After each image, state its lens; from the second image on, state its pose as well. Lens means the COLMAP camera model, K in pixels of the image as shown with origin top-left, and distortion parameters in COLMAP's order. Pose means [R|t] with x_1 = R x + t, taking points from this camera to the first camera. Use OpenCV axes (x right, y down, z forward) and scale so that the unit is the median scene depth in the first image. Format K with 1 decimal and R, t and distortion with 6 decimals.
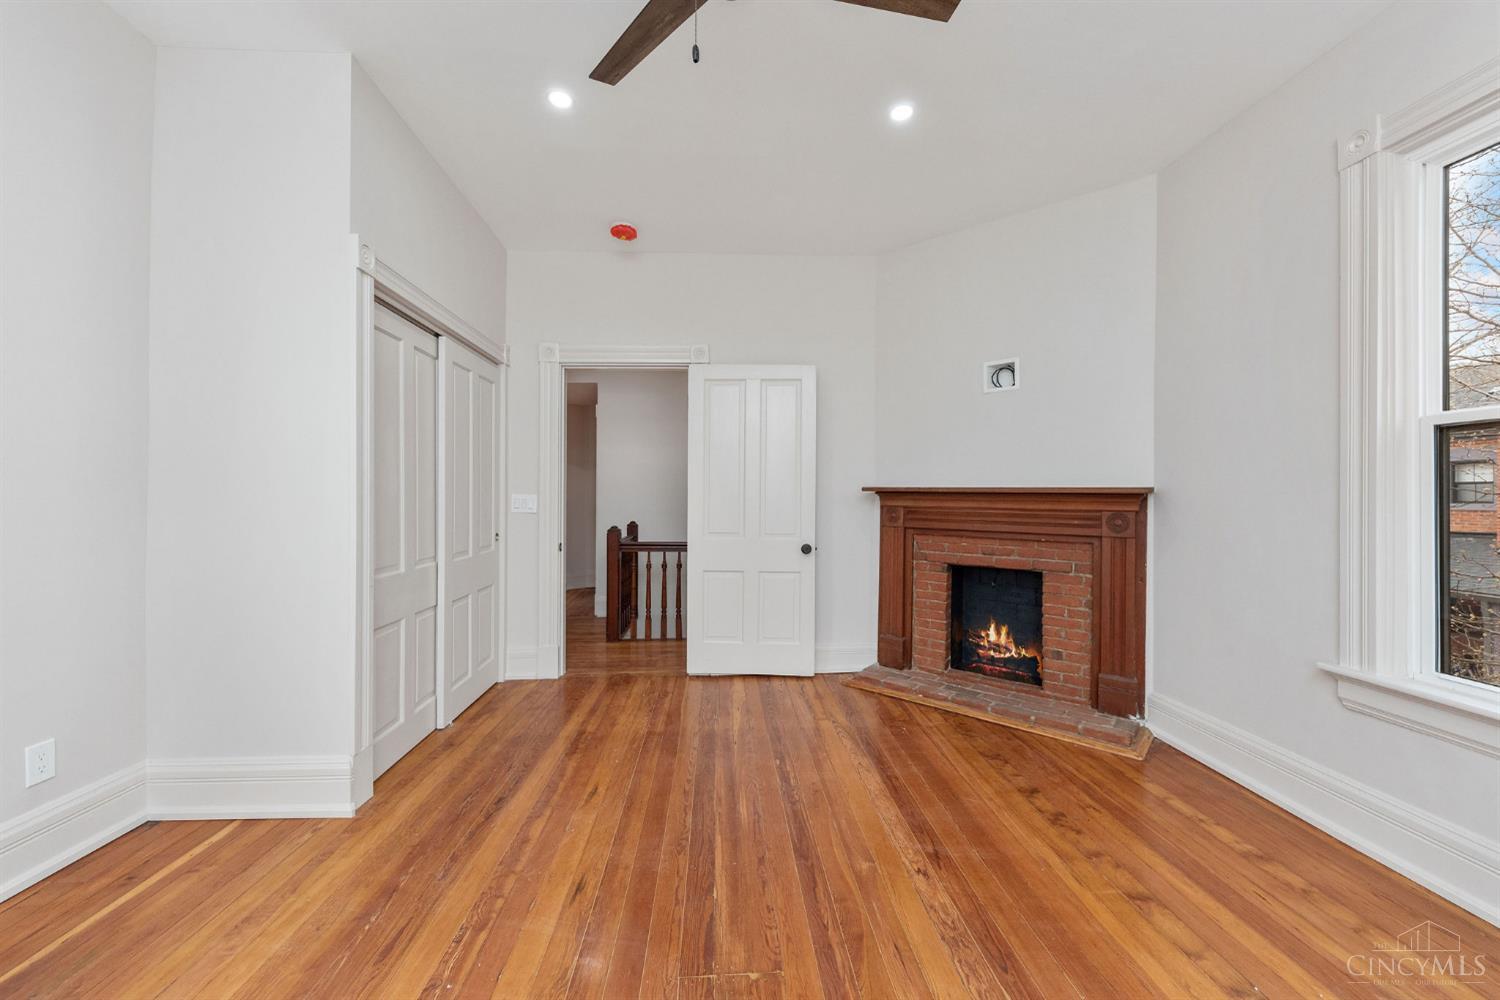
lens RADIAL K [[570.0, 0, 748.7], [0, 570.0, 496.3], [0, 0, 1]] dist [0.003760, -0.002152]
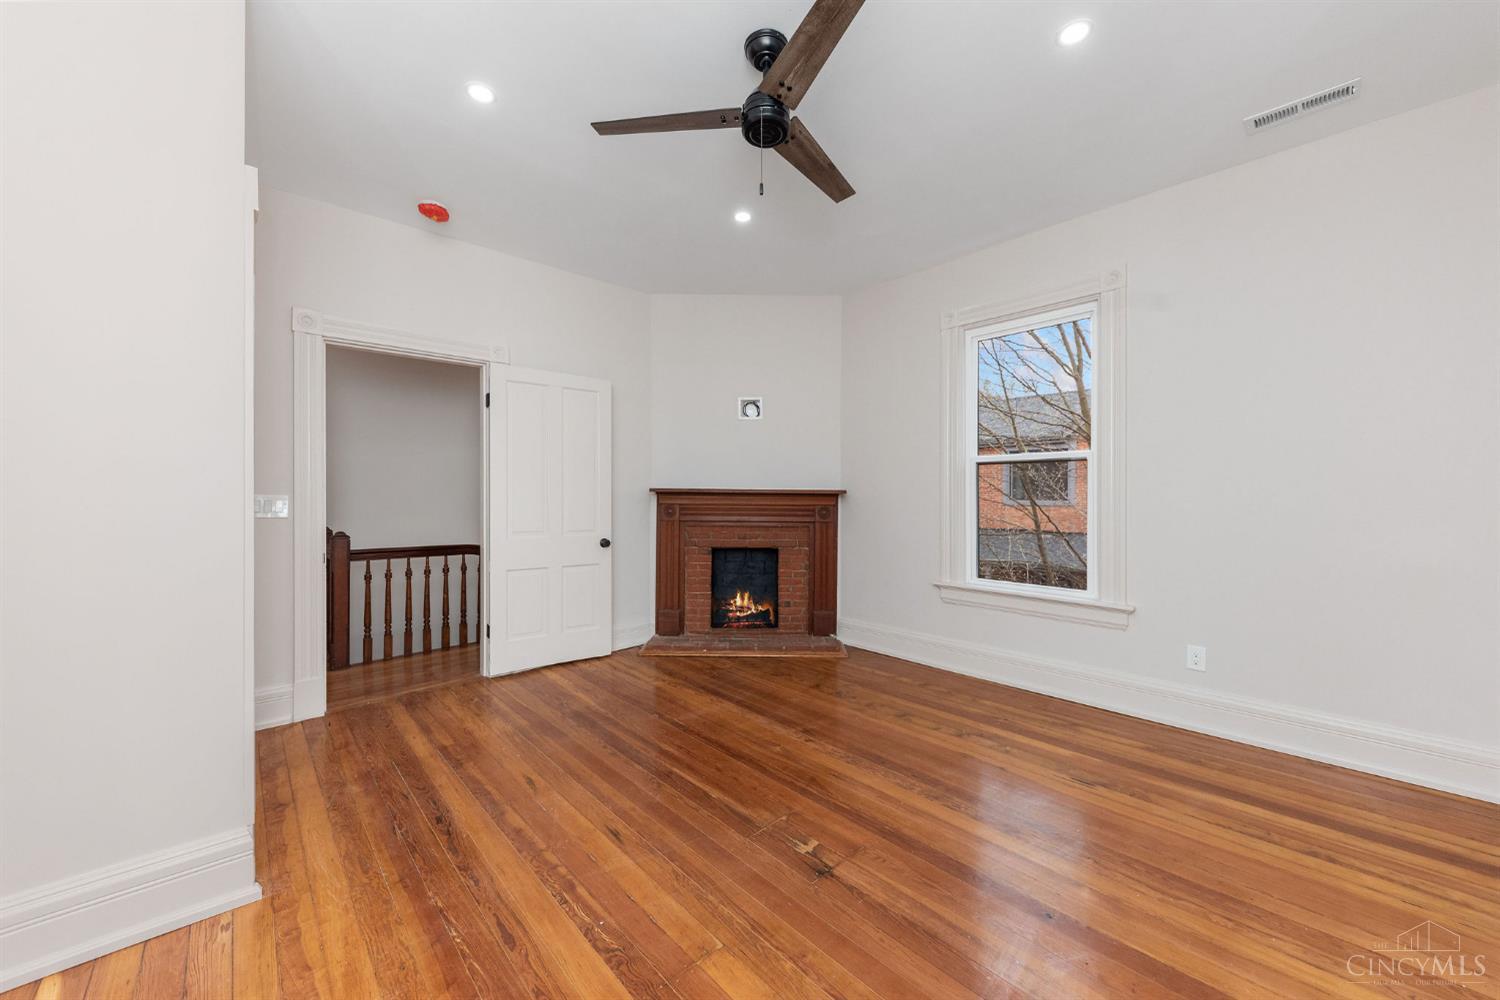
lens RADIAL K [[554.0, 0, 745.2], [0, 554.0, 494.5], [0, 0, 1]] dist [0.001042, -0.000307]
pose [[0.764588, 0.000737, 0.644519, -0.434549], [0.001629, 0.999994, -0.003076, 0.000937], [-0.644518, 0.003402, 0.764582, -0.017373]]
